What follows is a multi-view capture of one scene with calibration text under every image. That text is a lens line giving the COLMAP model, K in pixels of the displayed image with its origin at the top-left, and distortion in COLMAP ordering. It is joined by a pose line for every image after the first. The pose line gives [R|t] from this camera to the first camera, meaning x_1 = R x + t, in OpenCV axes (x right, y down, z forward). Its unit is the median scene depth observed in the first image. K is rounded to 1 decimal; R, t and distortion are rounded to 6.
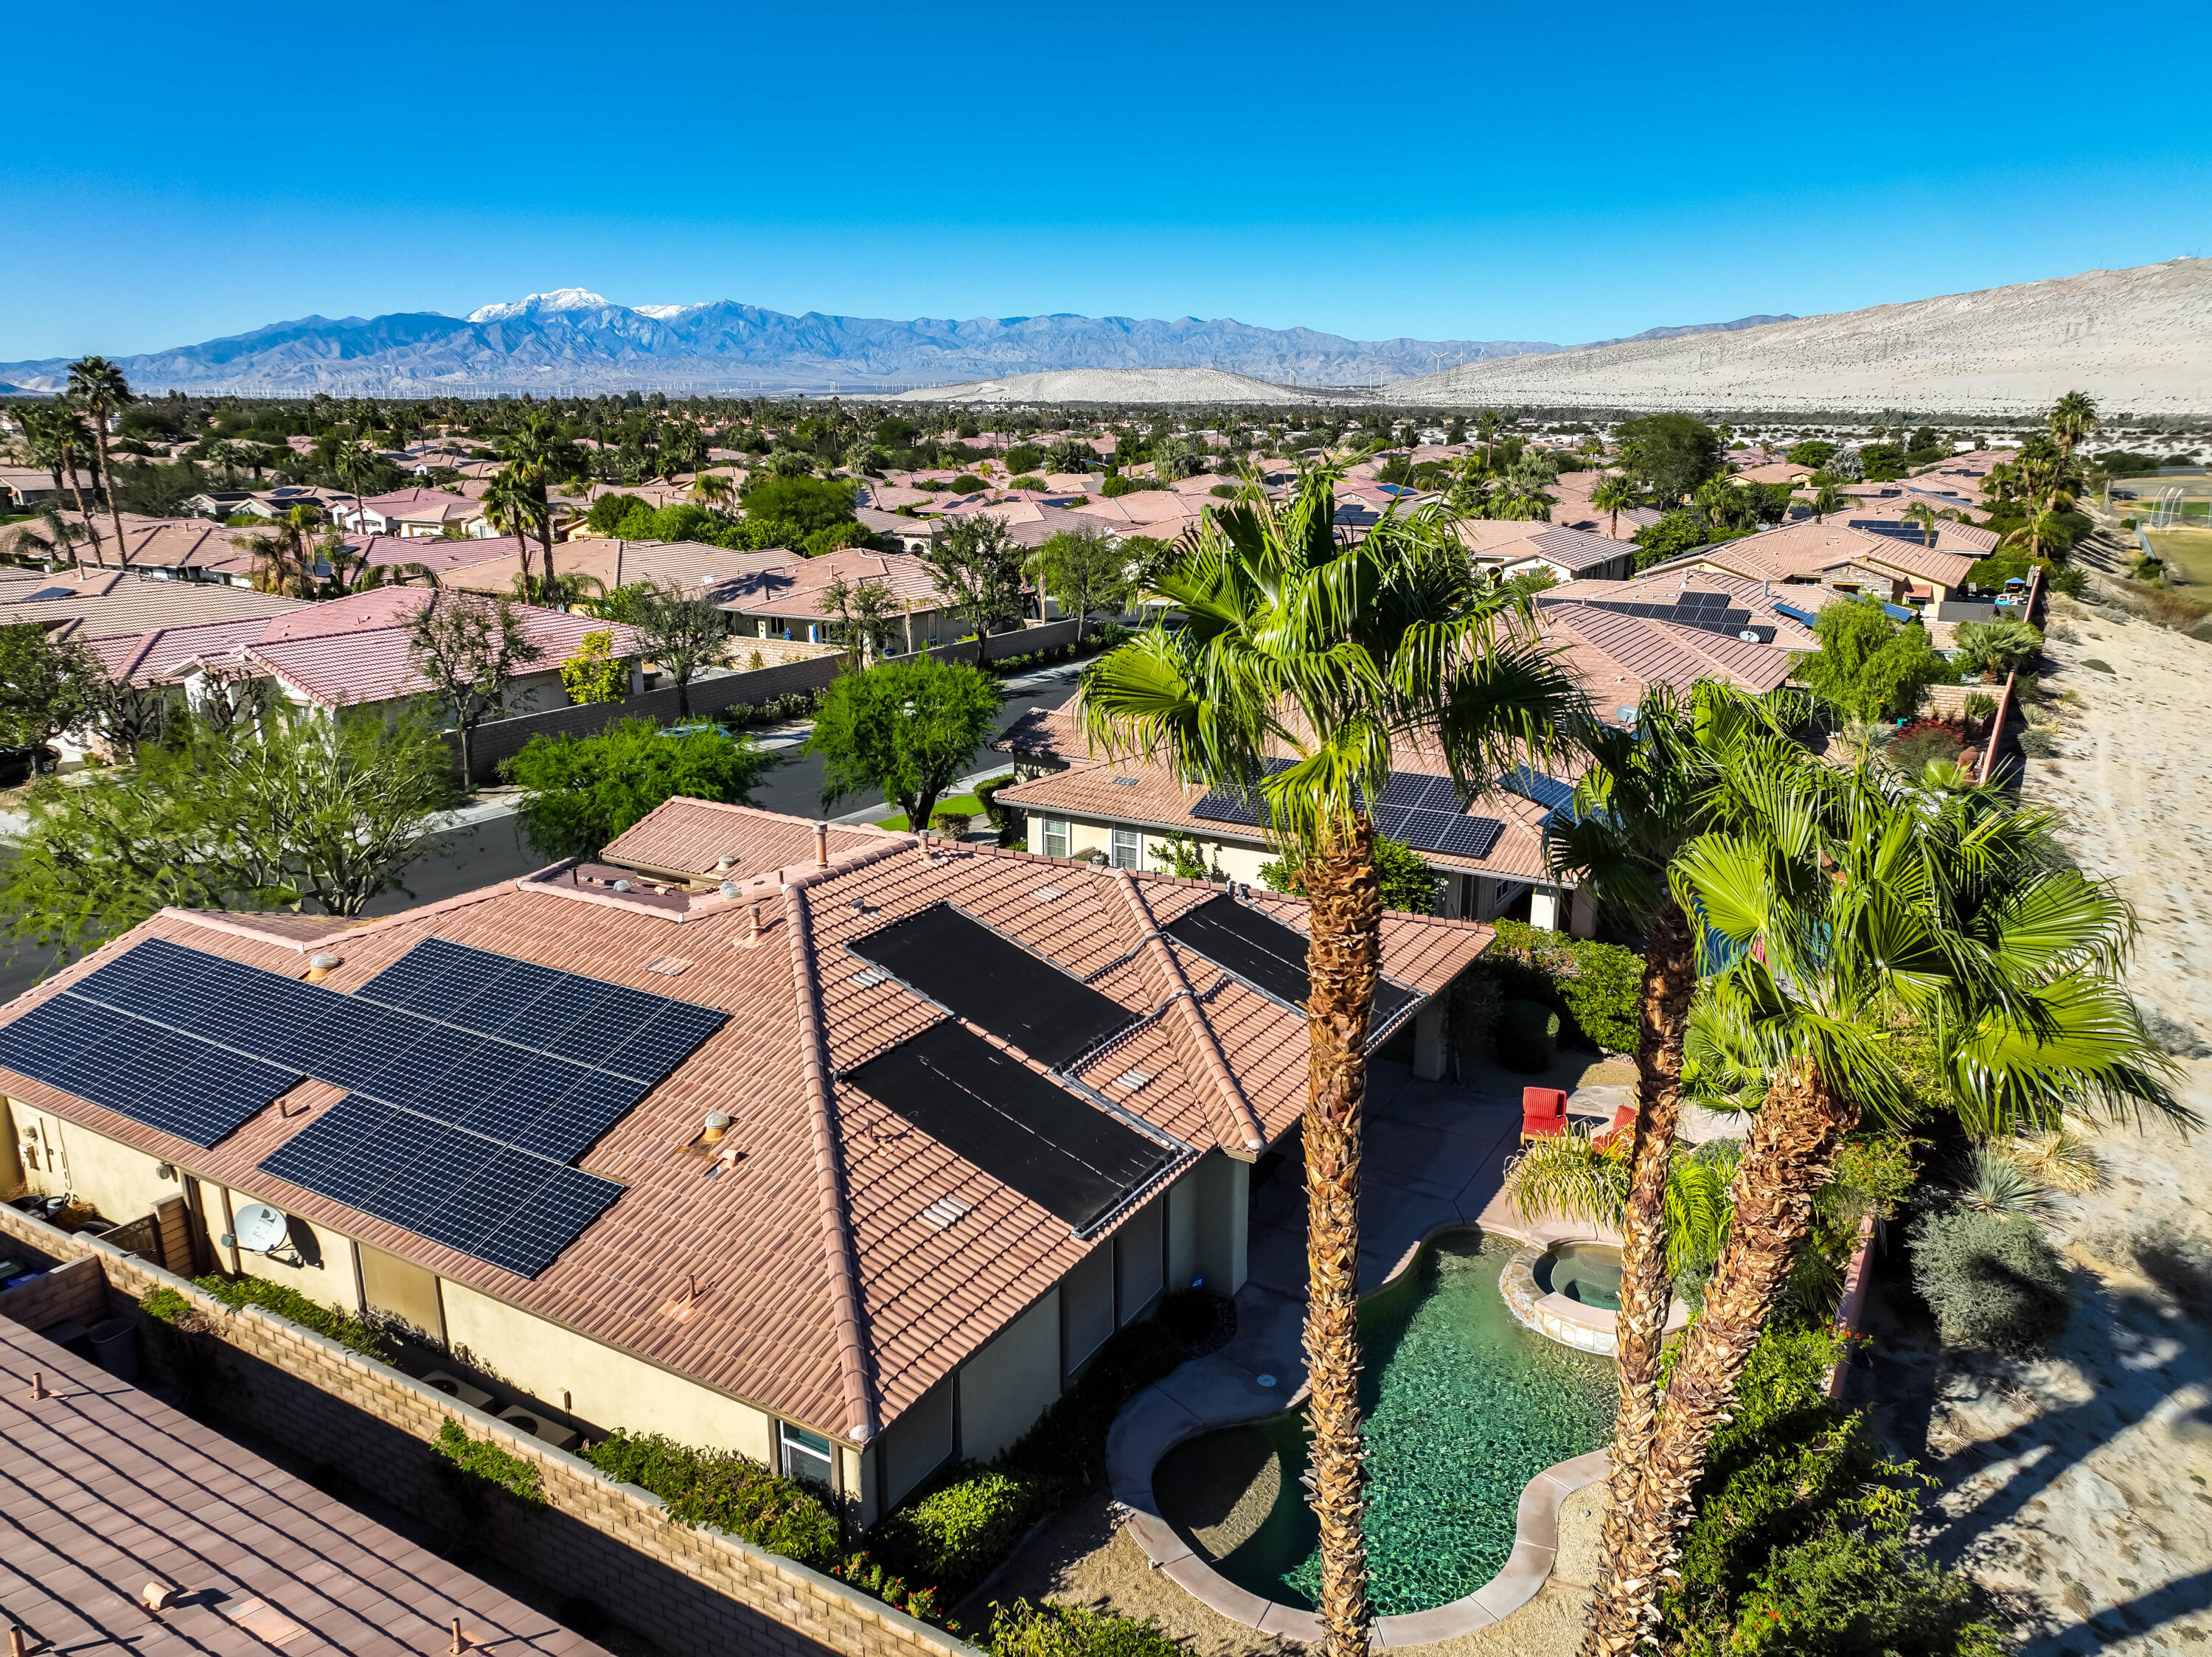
lens RADIAL K [[1564.6, 0, 1103.0], [0, 1564.6, 828.5], [0, 0, 1]] dist [0.001633, 0.015660]
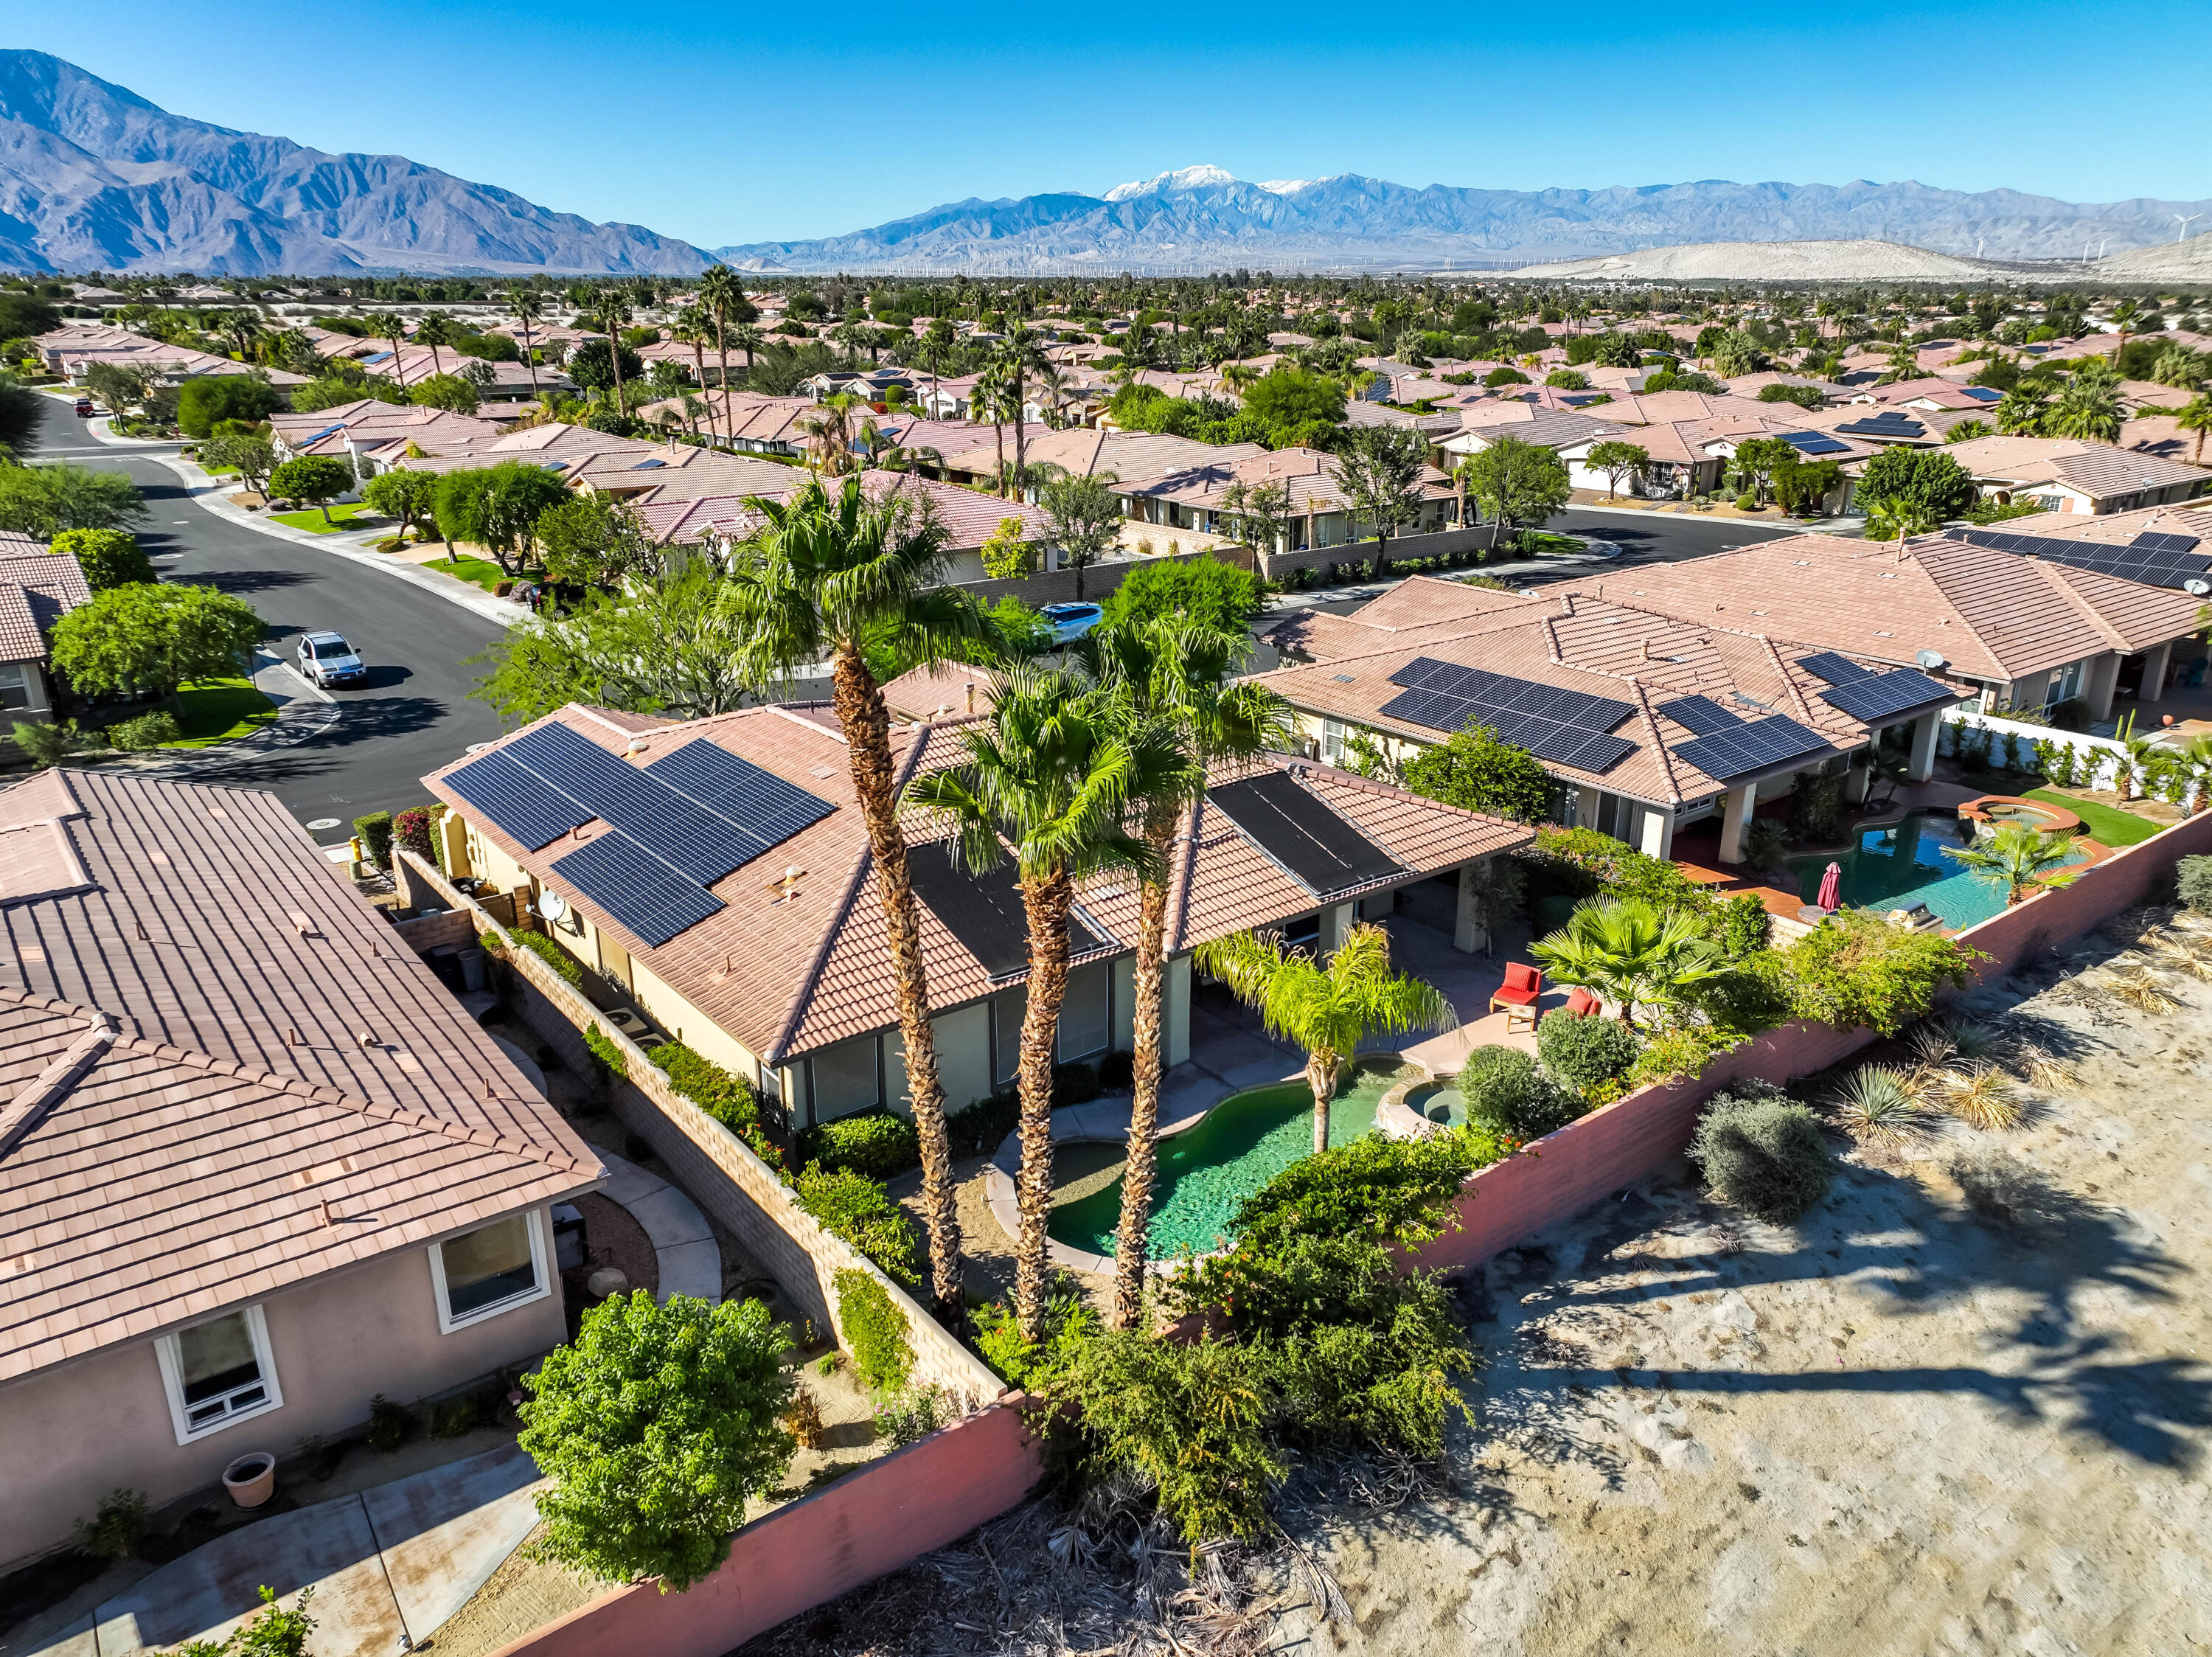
lens RADIAL K [[1568.0, 0, 1106.0], [0, 1568.0, 828.5], [0, 0, 1]] dist [-0.003152, 0.023722]
pose [[0.932965, 0.119352, -0.339606, 0.296785], [-0.094870, 0.991605, 0.087864, -0.006895], [0.347242, -0.049756, 0.936455, -0.159462]]
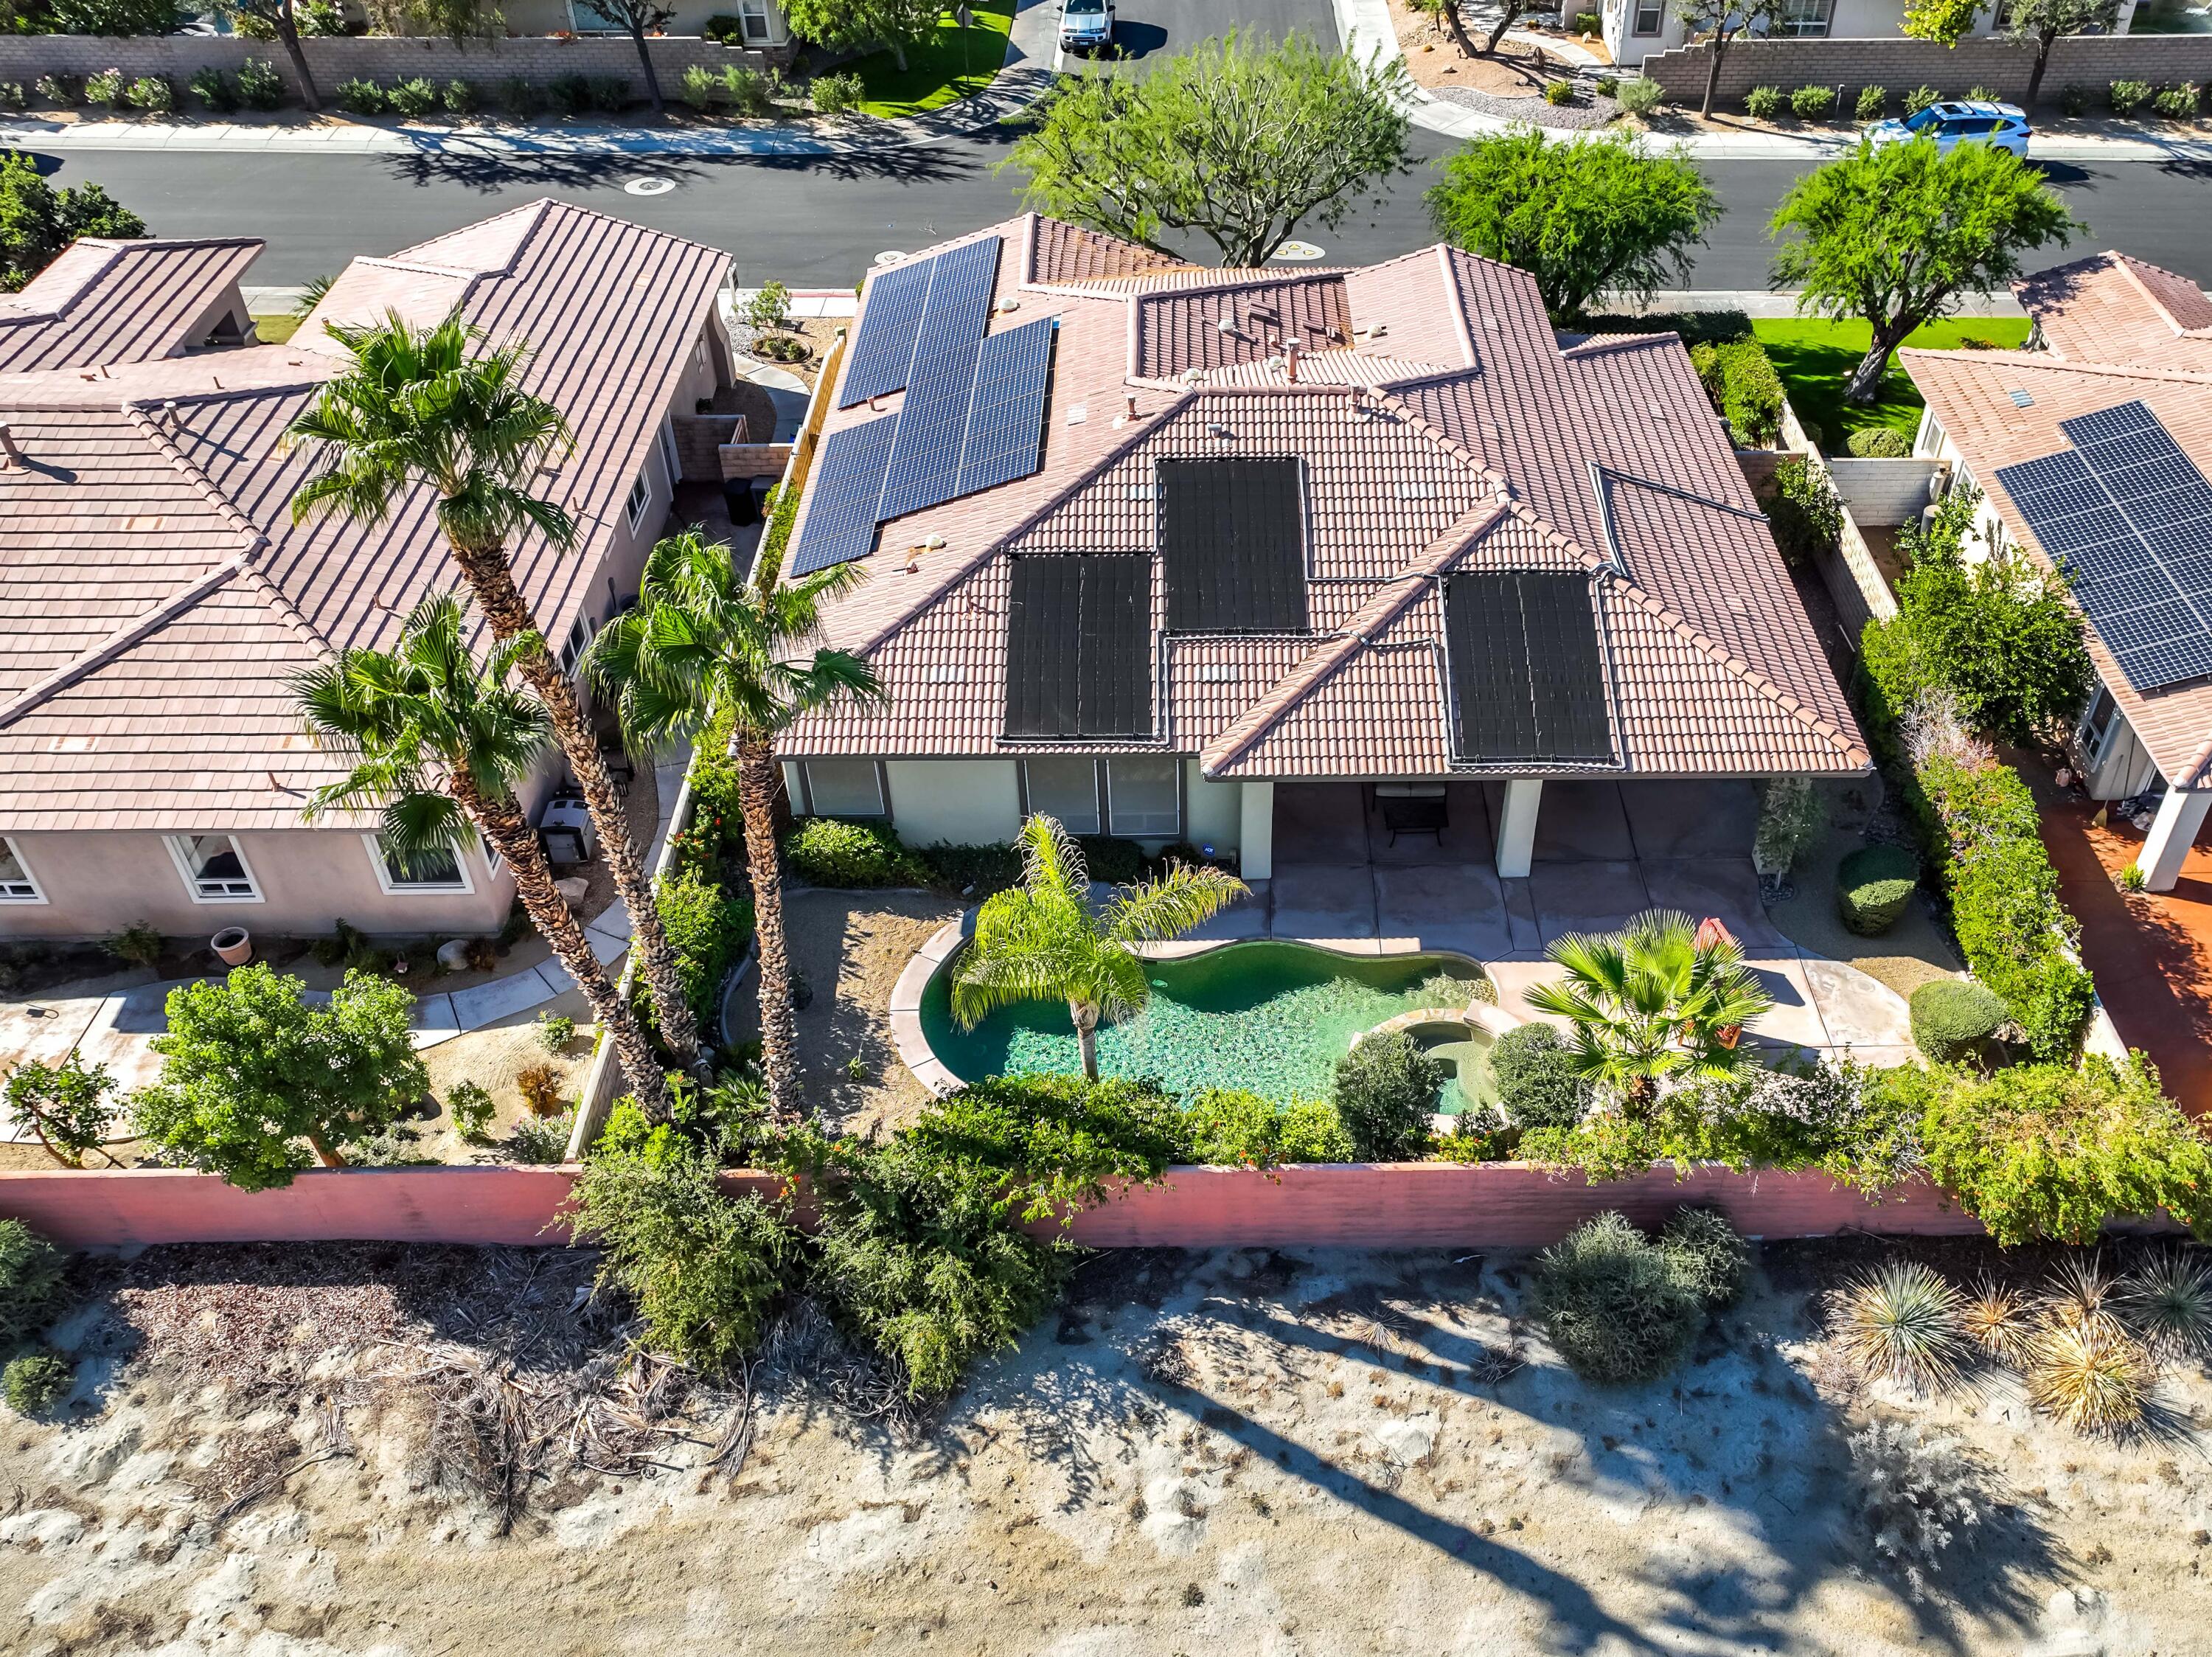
lens RADIAL K [[1881.5, 0, 1217.5], [0, 1881.5, 906.4], [0, 0, 1]] dist [0.002333, 0.011696]
pose [[0.529141, 0.567849, -0.630521, 0.632040], [-0.222373, 0.809901, 0.542781, -0.288569], [0.818877, -0.146997, 0.554826, 0.130300]]
